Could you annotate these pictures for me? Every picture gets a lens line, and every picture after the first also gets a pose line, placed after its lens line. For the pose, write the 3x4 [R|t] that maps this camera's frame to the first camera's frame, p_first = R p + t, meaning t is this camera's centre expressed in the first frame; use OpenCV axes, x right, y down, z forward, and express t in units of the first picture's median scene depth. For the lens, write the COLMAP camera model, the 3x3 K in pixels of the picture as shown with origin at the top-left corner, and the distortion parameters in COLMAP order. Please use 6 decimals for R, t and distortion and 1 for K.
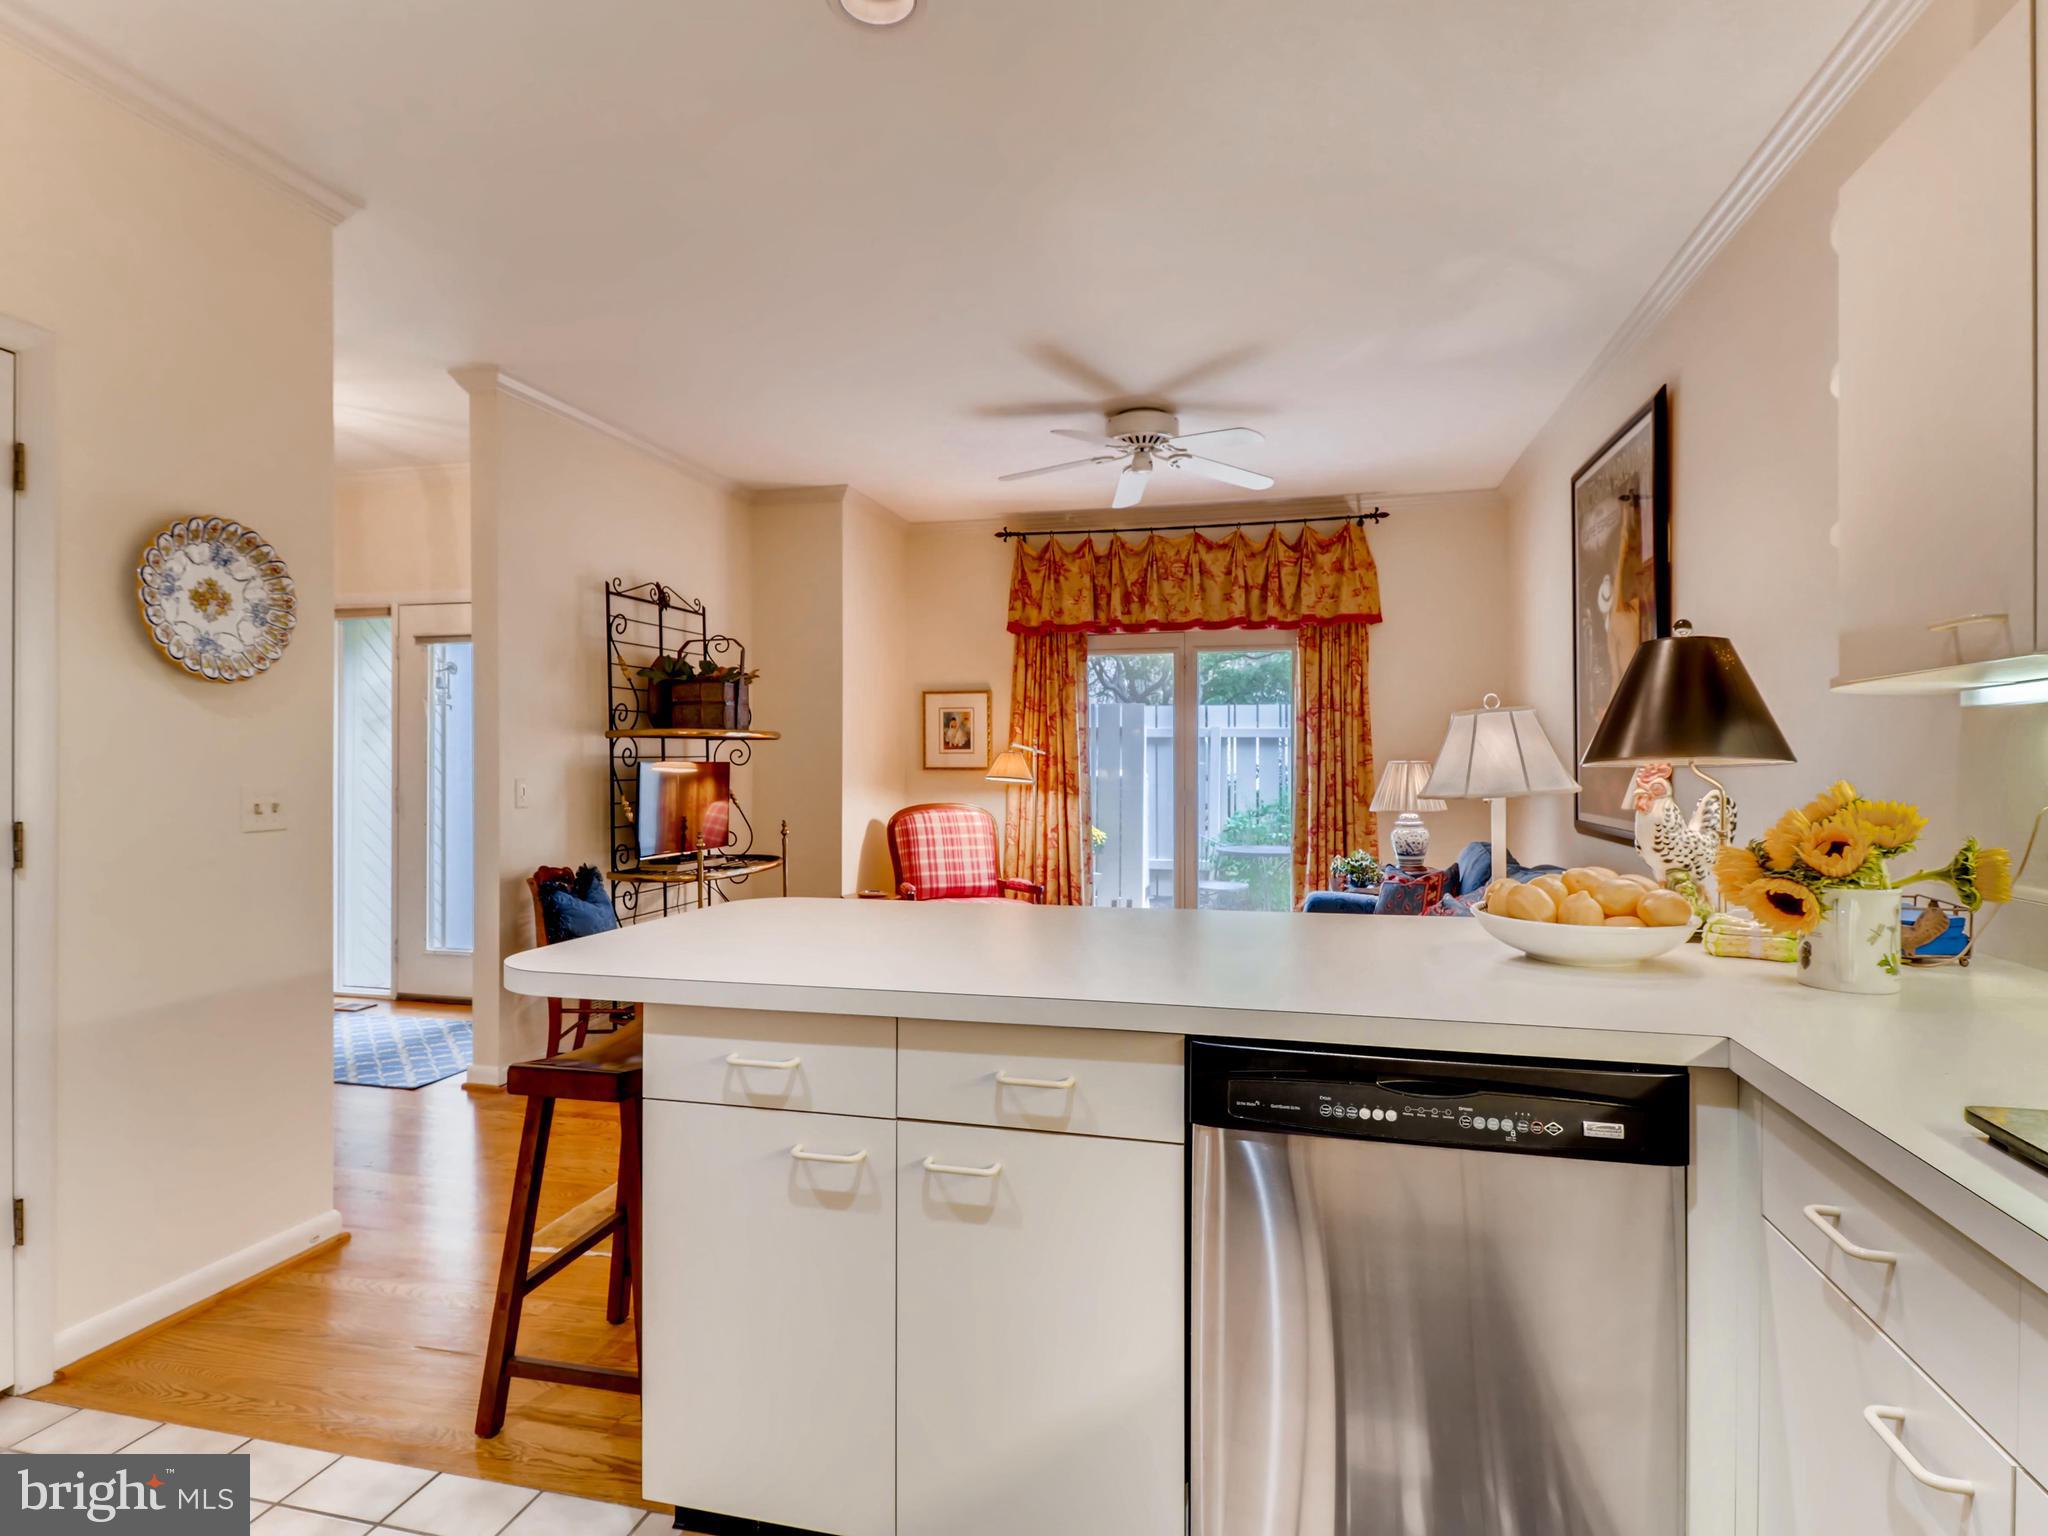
lens RADIAL K [[1053.2, 0, 1029.8], [0, 1053.2, 742.9], [0, 0, 1]] dist [0.022386, -0.017279]
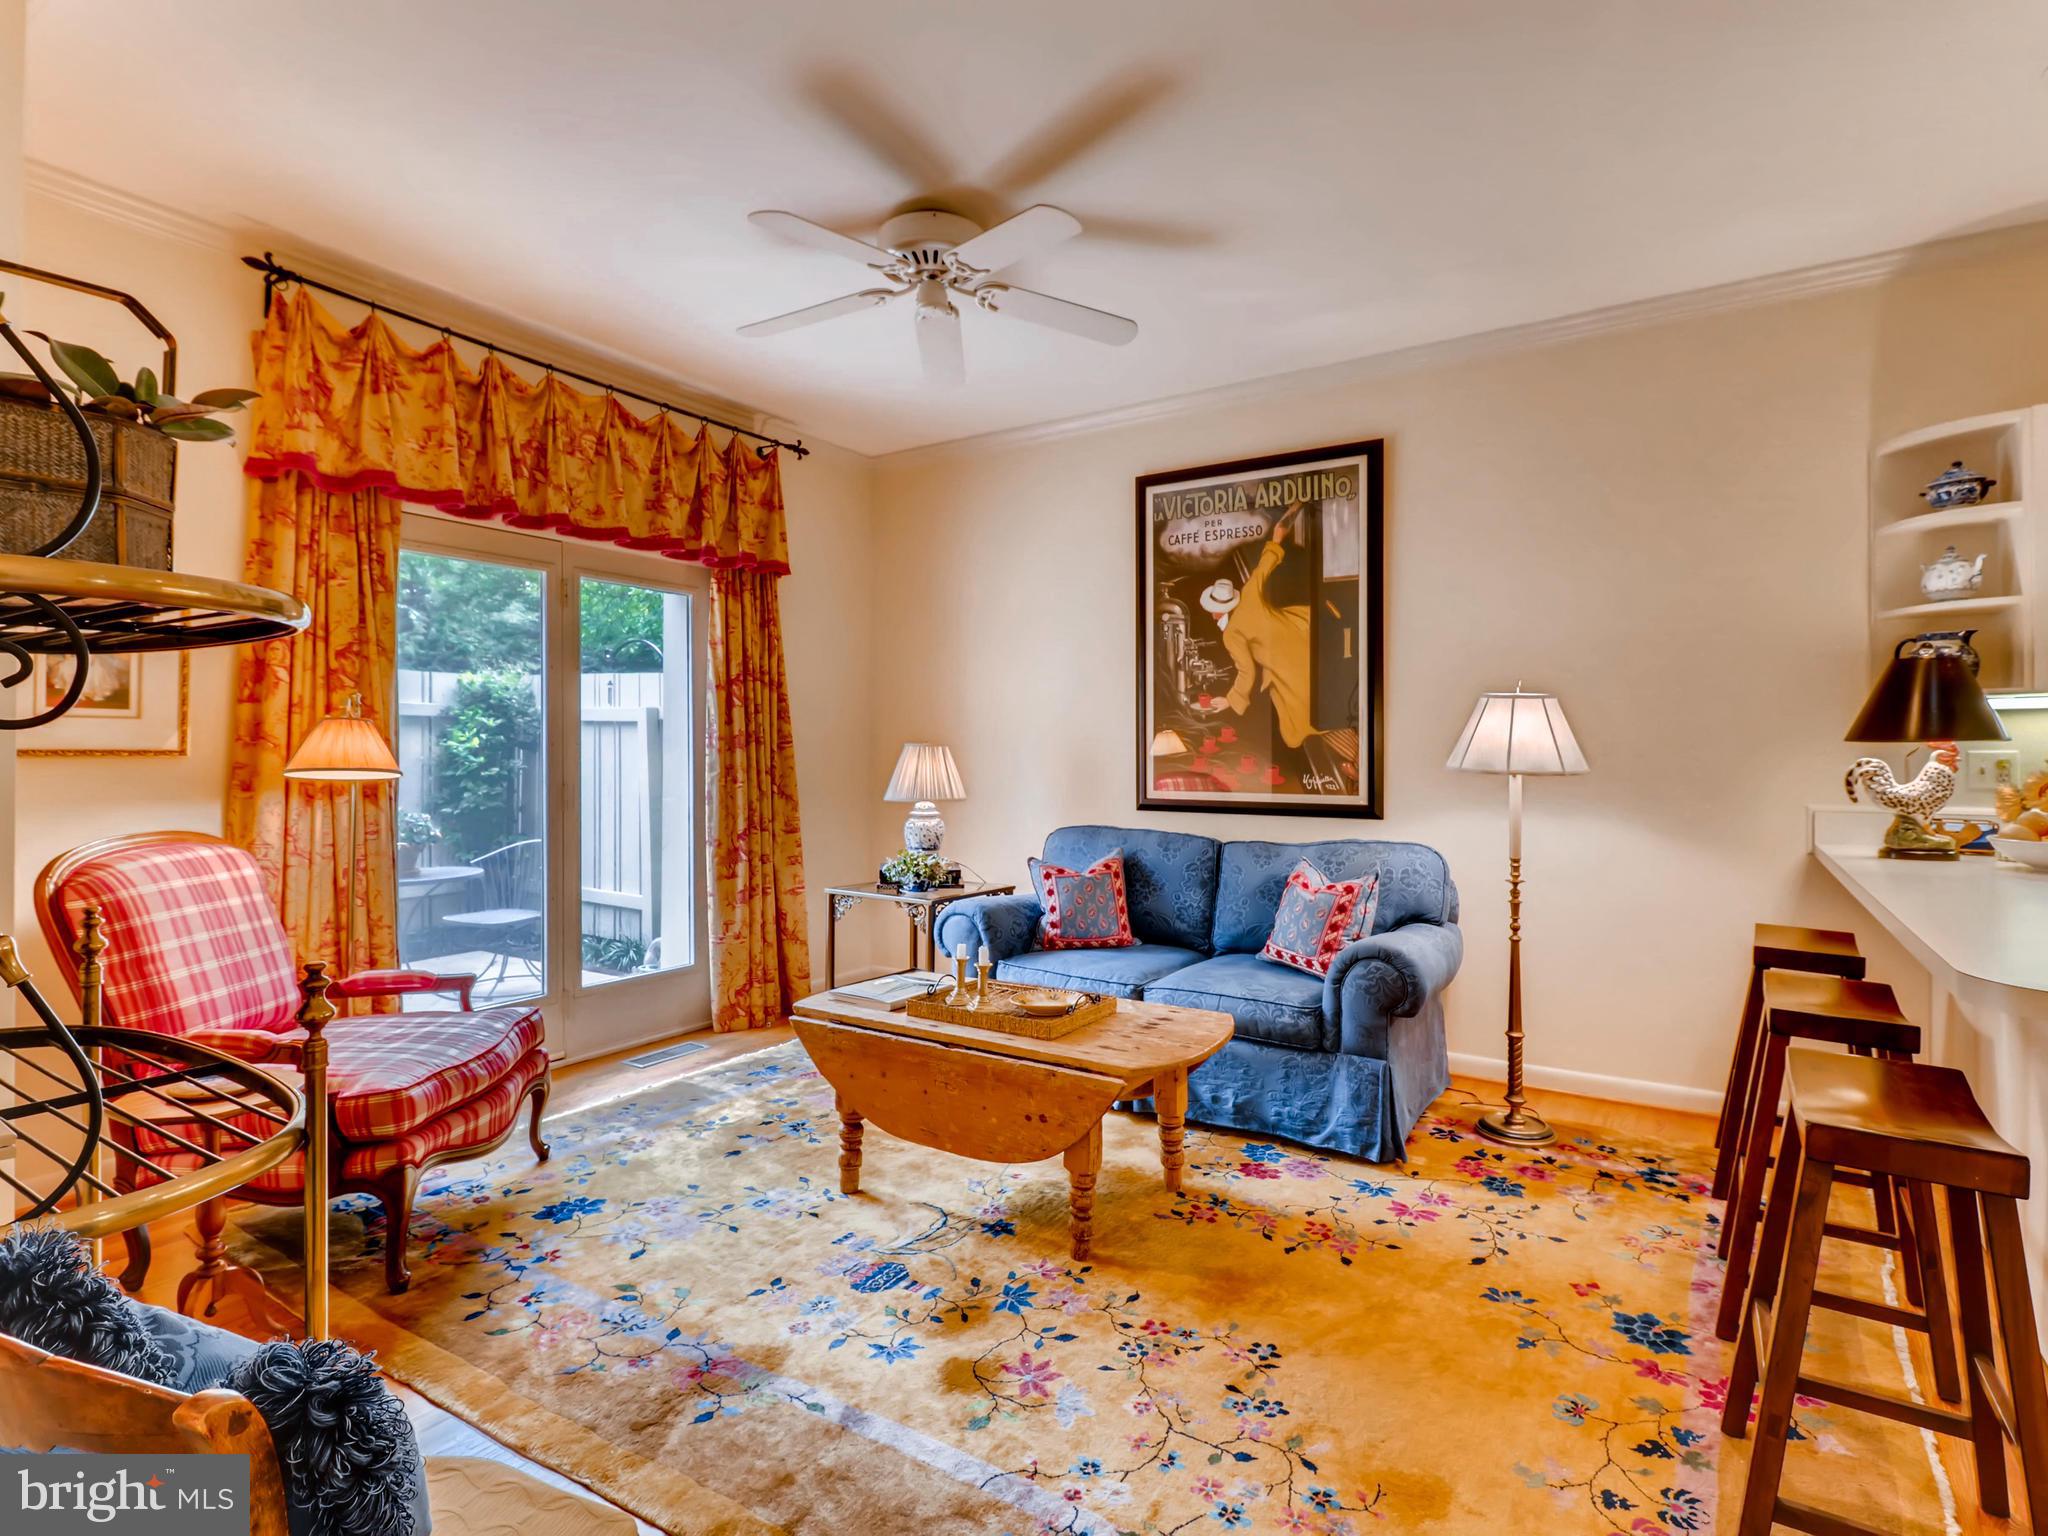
lens RADIAL K [[1056.6, 0, 1032.0], [0, 1056.6, 758.6], [0, 0, 1]] dist [0.024462, -0.018992]
pose [[0.331216, -0.005228, 0.943541, -0.390407], [-0.018787, 0.999750, 0.012135, 0.014772], [-0.943368, -0.021746, 0.331035, 0.534530]]
